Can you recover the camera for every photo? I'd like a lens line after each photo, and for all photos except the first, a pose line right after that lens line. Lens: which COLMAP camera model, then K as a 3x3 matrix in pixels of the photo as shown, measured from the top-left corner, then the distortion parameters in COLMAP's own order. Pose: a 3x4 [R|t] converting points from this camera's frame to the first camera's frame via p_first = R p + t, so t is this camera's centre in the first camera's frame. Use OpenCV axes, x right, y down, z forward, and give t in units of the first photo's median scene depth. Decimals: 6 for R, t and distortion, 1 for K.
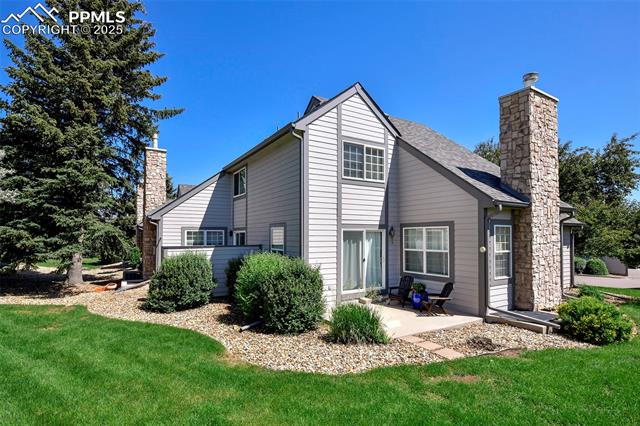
lens RADIAL K [[320.2, 0, 330.1], [0, 320.2, 230.1], [0, 0, 1]] dist [-0.006041, 0.001020]
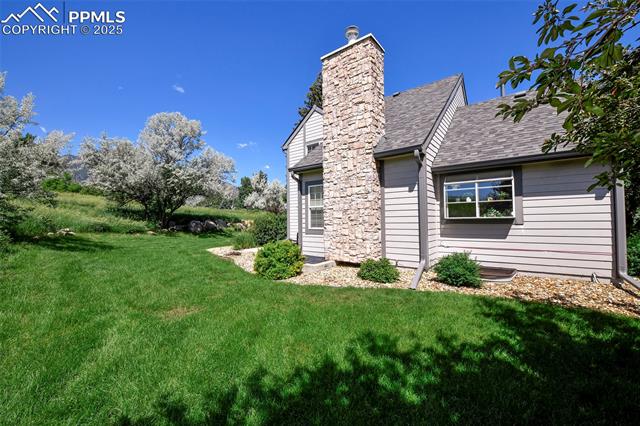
lens RADIAL K [[262.9, 0, 320.3], [0, 262.9, 213.9], [0, 0, 1]] dist [-0.015432, -0.000125]
pose [[0.339596, -0.030058, -0.940091, 1.332150], [0.026724, 0.999394, -0.022301, 0.105842], [0.940192, -0.017550, 0.340193, 0.610234]]
